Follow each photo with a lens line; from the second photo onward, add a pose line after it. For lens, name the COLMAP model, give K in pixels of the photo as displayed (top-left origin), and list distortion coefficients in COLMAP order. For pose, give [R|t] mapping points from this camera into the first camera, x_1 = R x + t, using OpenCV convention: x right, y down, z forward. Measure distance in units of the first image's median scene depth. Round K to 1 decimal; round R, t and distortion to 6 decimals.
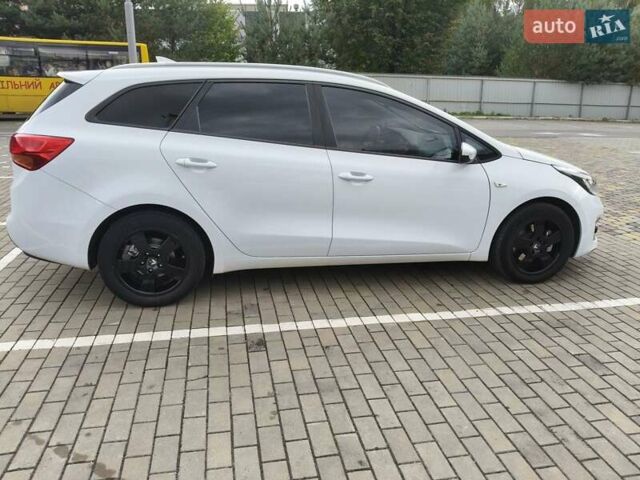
lens RADIAL K [[487.2, 0, 320.0], [0, 487.2, 240.0], [0, 0, 1]] dist [0.054693, -0.108219]
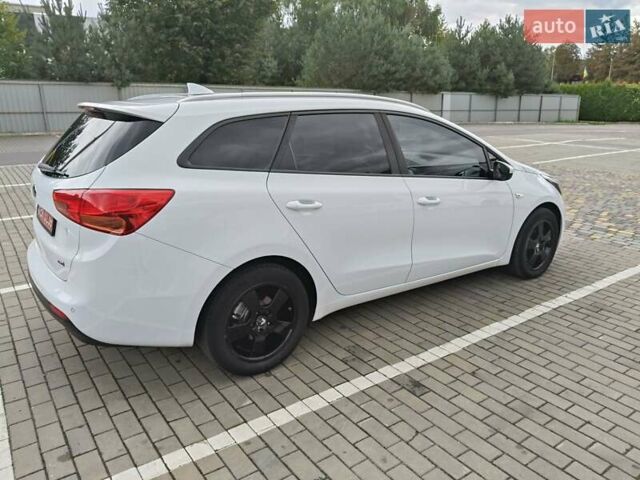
lens RADIAL K [[494.5, 0, 320.0], [0, 494.5, 240.0], [0, 0, 1]] dist [-0.008166, 0.004914]
pose [[0.910979, -0.126005, 0.392733, -0.563168], [0.132528, 0.991123, 0.010581, -0.093259], [-0.390580, 0.042409, 0.919591, 0.146671]]
